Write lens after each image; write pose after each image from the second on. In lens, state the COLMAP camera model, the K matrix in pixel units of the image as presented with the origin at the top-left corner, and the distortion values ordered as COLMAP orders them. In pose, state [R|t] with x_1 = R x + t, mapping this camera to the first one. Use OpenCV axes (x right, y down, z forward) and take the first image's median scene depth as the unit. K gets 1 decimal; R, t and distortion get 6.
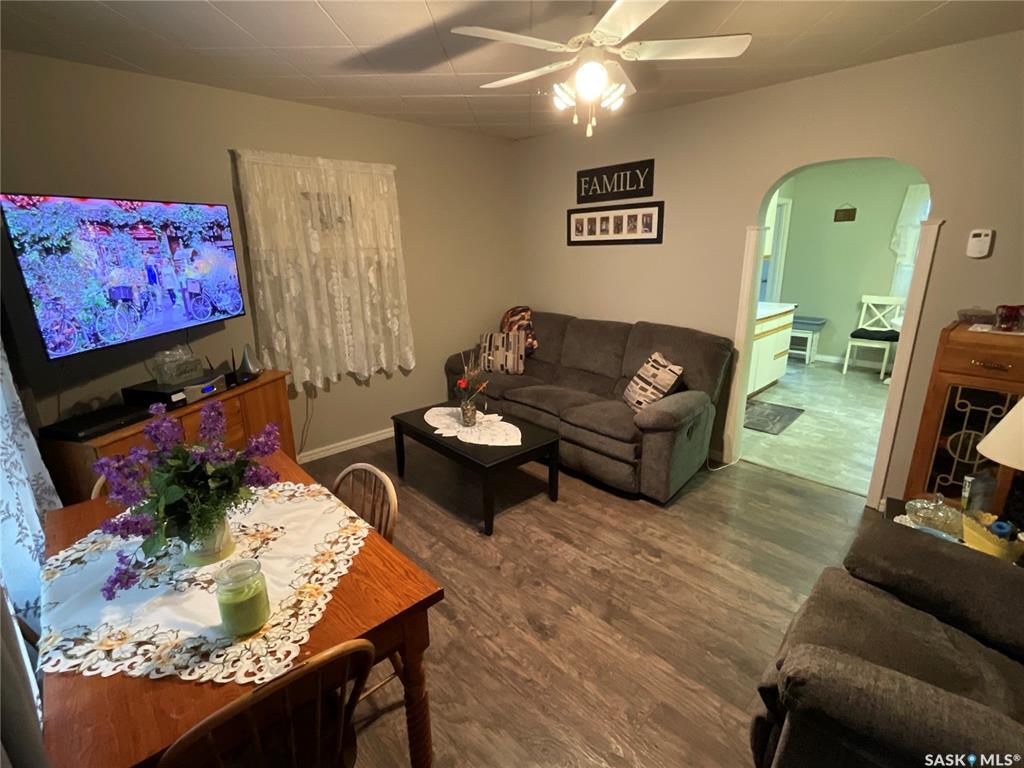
lens RADIAL K [[487.0, 0, 512.0], [0, 487.0, 384.0], [0, 0, 1]] dist [-0.000306, 0.001227]
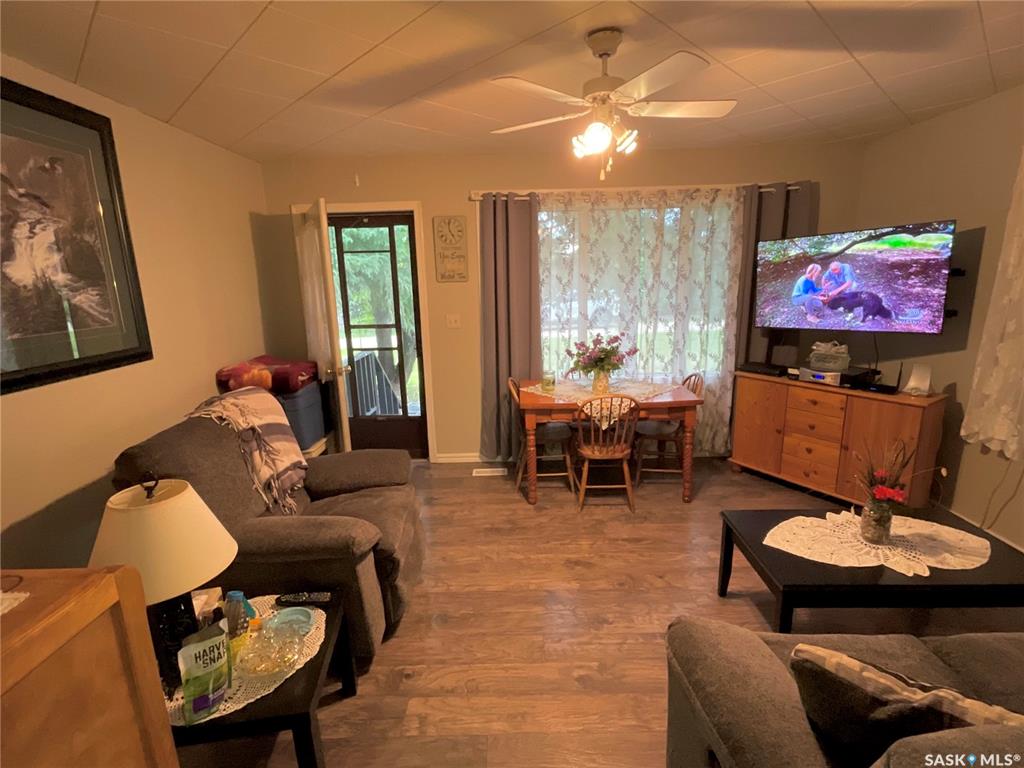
lens RADIAL K [[487.0, 0, 512.0], [0, 487.0, 384.0], [0, 0, 1]] dist [-0.000306, 0.001227]
pose [[-0.687041, 0.188233, -0.701814, 0.653751], [-0.167670, 0.898726, 0.405188, -0.281822], [0.707009, 0.396054, -0.585901, 0.942782]]
